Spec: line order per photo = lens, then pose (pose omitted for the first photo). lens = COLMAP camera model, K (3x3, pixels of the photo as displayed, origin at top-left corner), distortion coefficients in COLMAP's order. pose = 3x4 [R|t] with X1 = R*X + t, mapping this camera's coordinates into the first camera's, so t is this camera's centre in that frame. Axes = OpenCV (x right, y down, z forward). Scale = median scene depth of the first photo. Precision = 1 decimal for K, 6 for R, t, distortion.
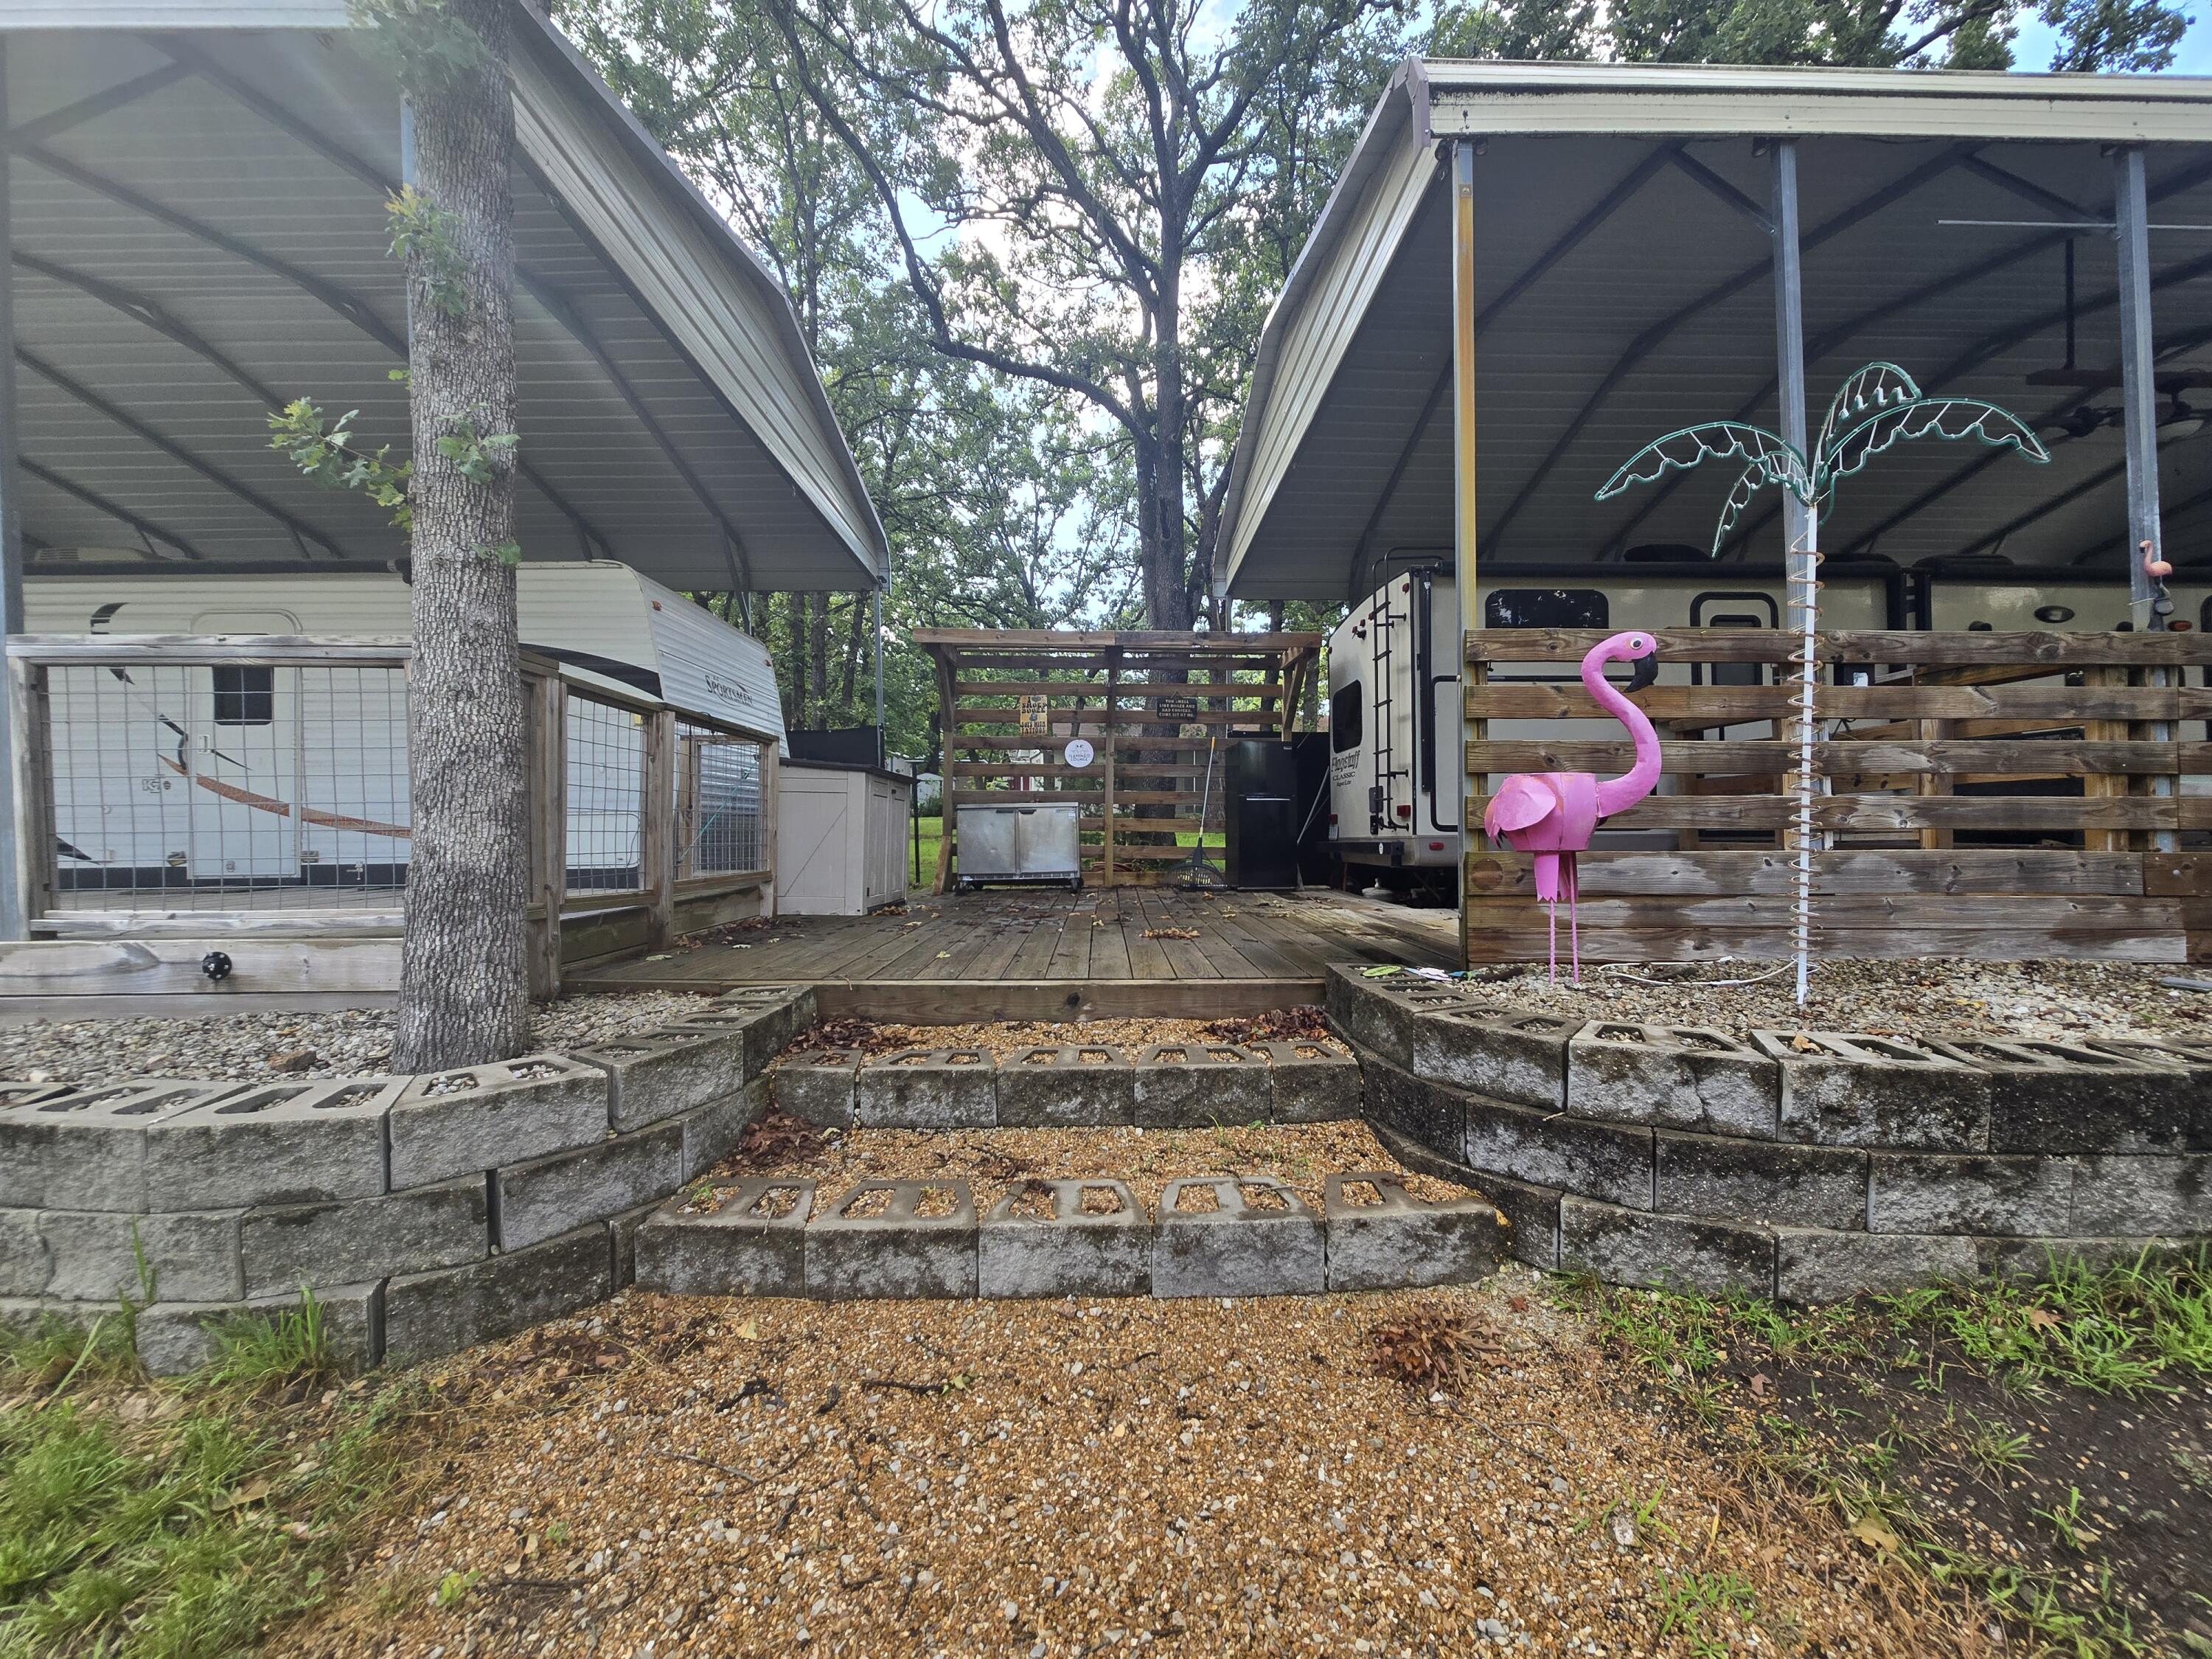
lens RADIAL K [[907.5, 0, 1116.3], [0, 907.5, 821.7], [0, 0, 1]] dist [0.000256, 0.001078]
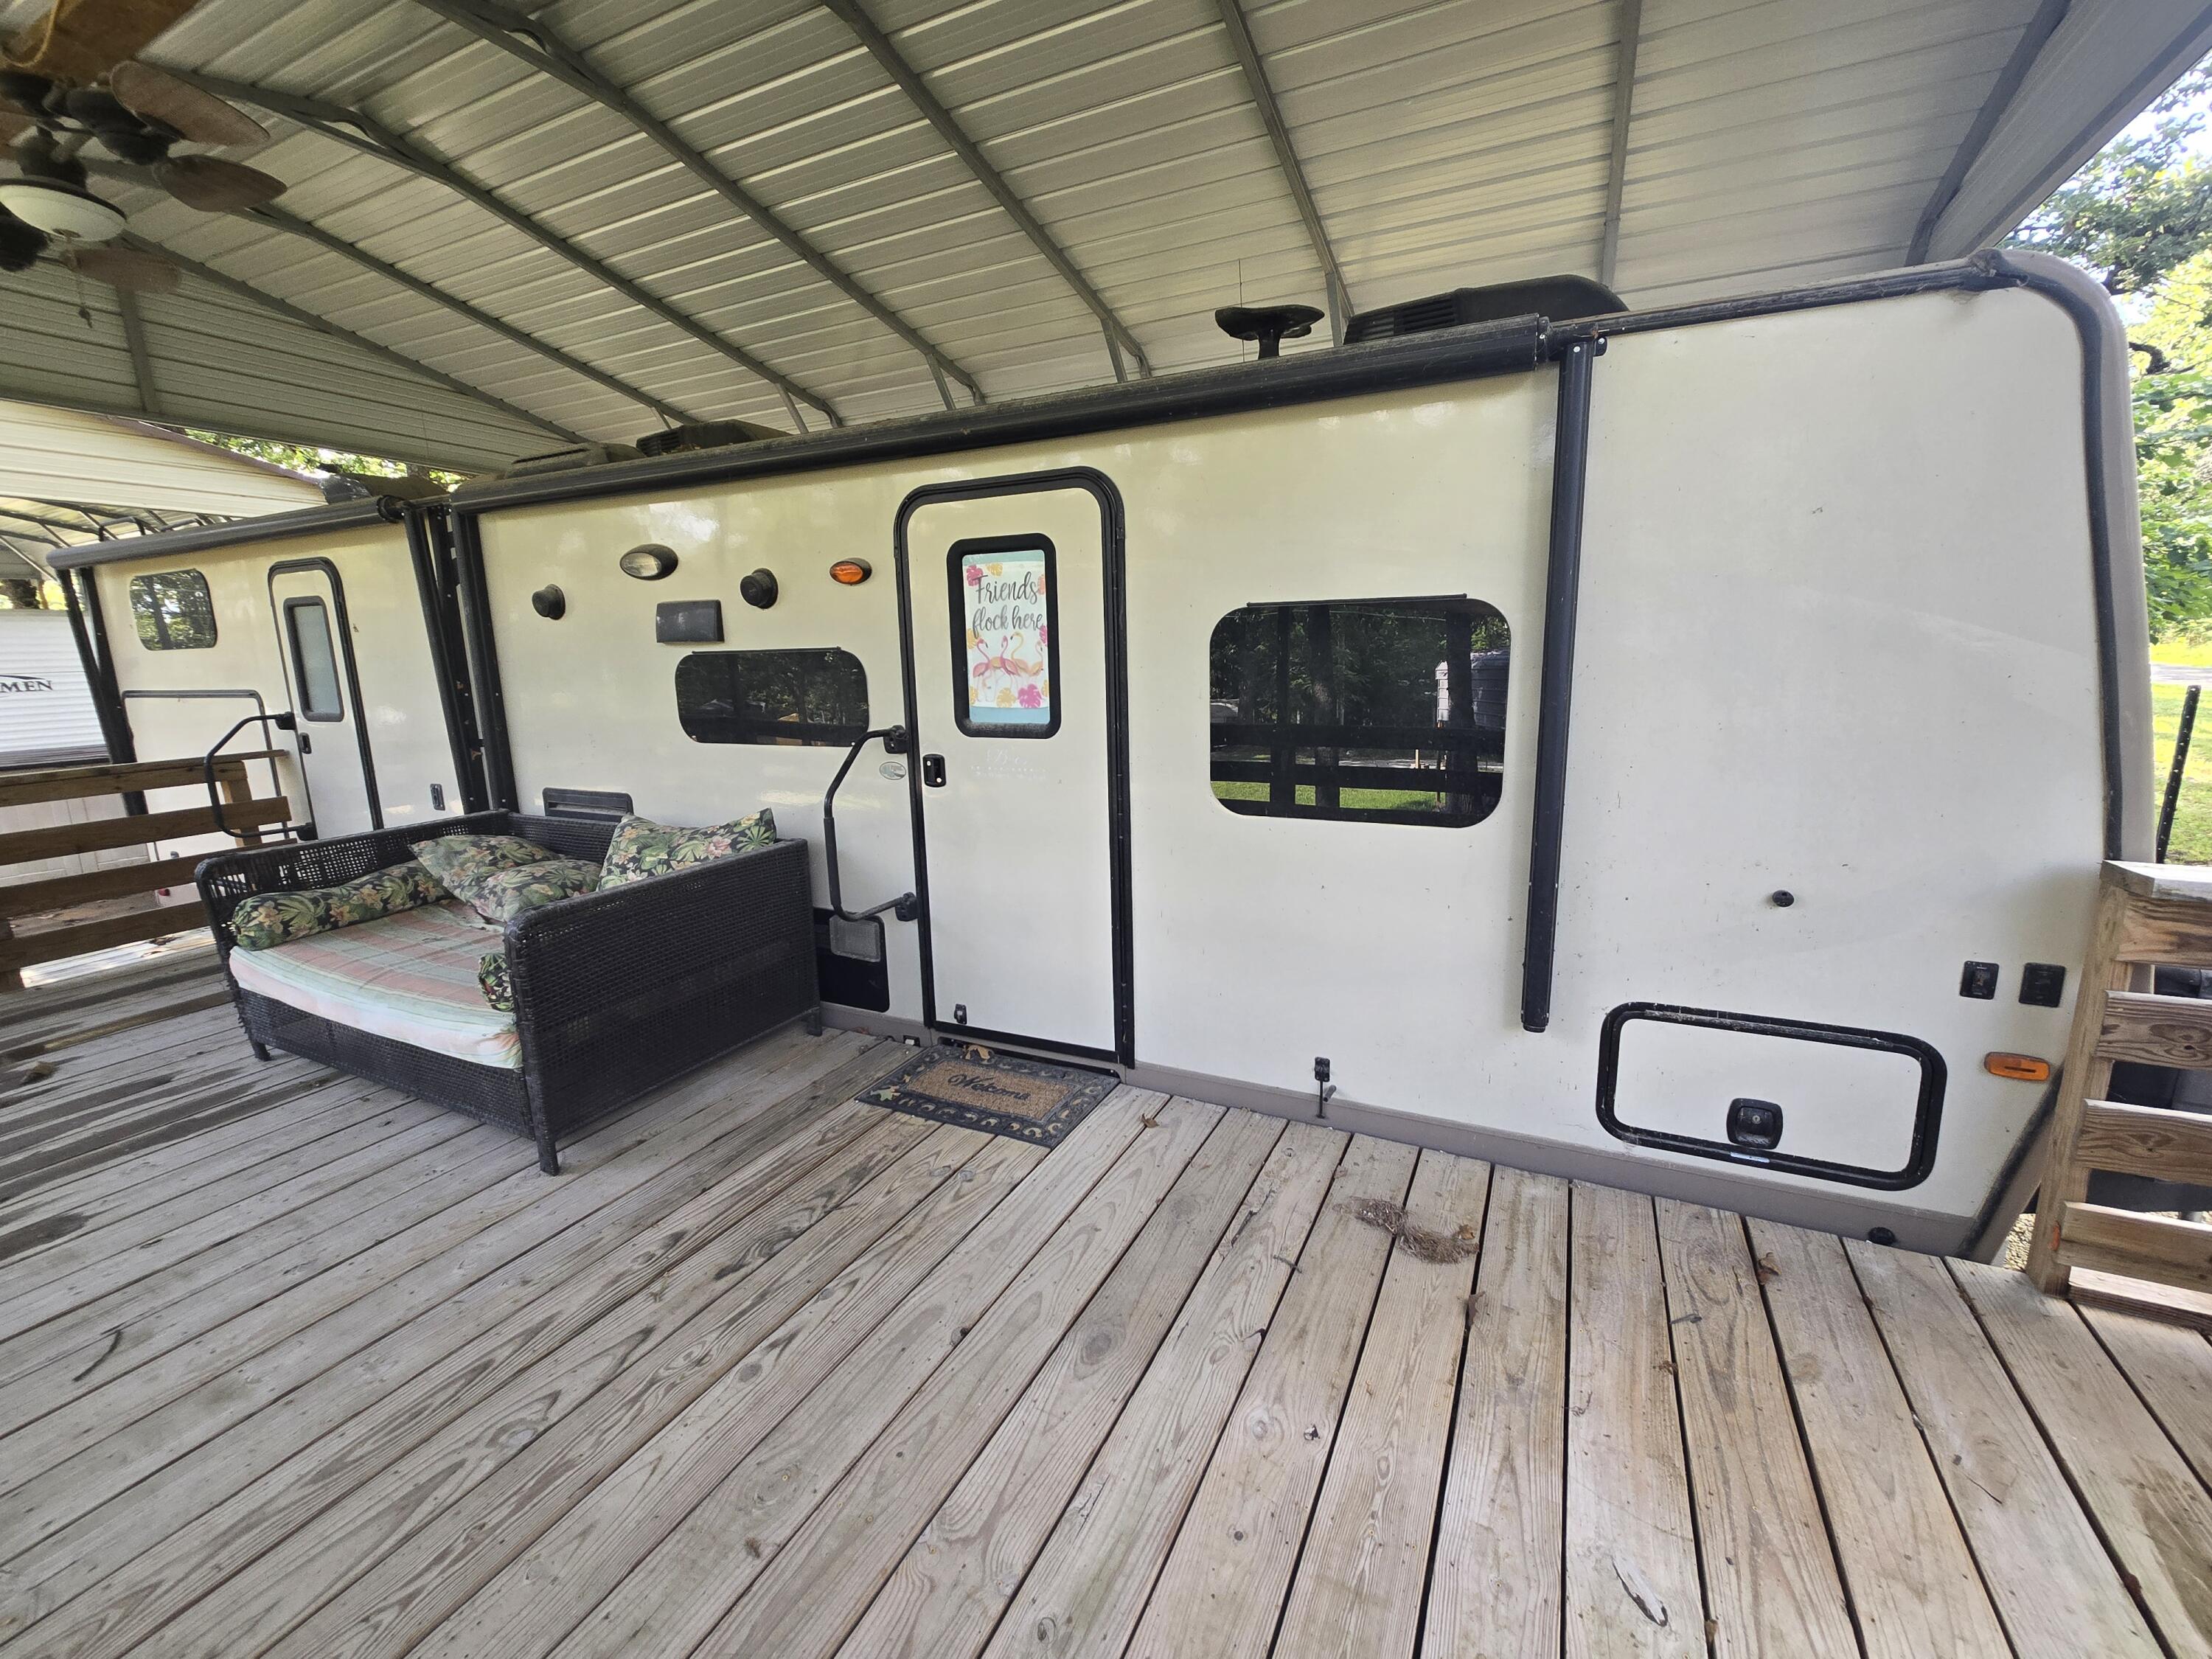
lens RADIAL K [[901.4, 0, 1120.6], [0, 901.4, 818.0], [0, 0, 1]] dist [0.000133, 0.000365]
pose [[0.894027, 0.066868, -0.442994, 3.366410], [0.023484, 0.980445, 0.195389, -0.411434], [0.447396, -0.185086, 0.874974, 1.492954]]
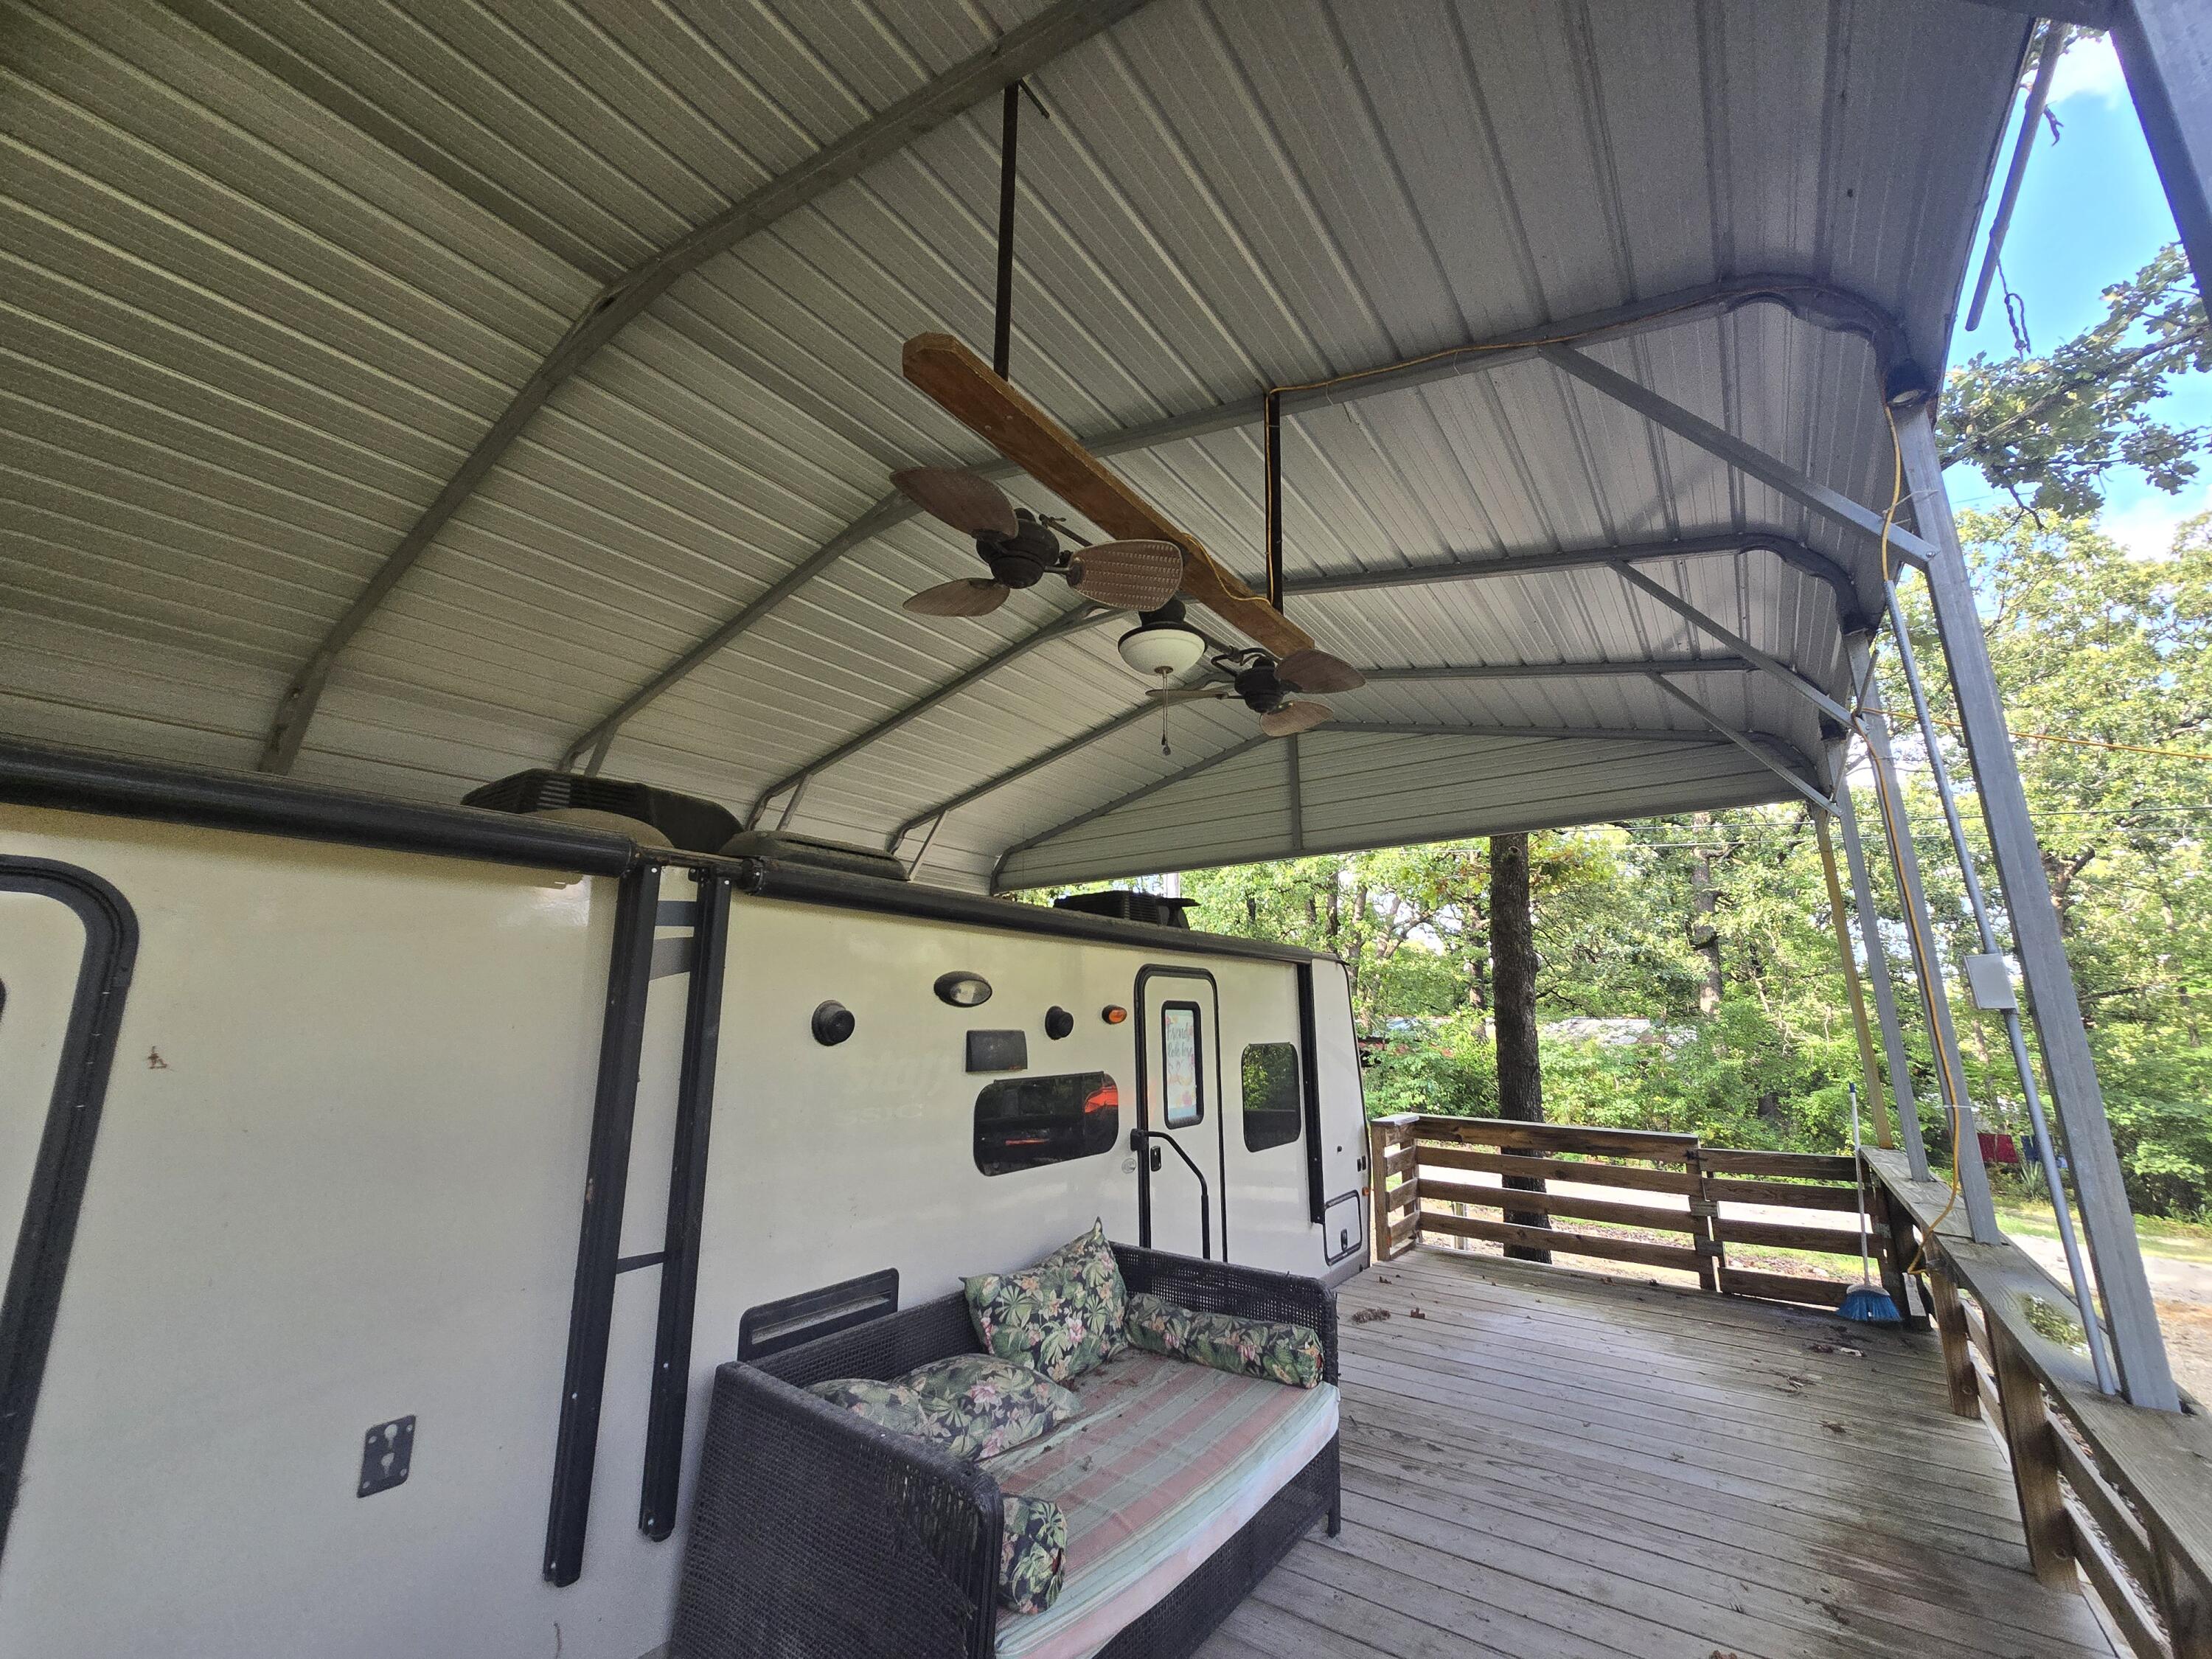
lens RADIAL K [[901.4, 0, 1120.6], [0, 901.4, 818.0], [0, 0, 1]] dist [0.000133, 0.000365]
pose [[0.586338, 0.181114, 0.789561, 1.545225], [0.000095, 0.974670, -0.223647, -0.474430], [-0.810067, 0.131208, 0.571469, 1.455913]]
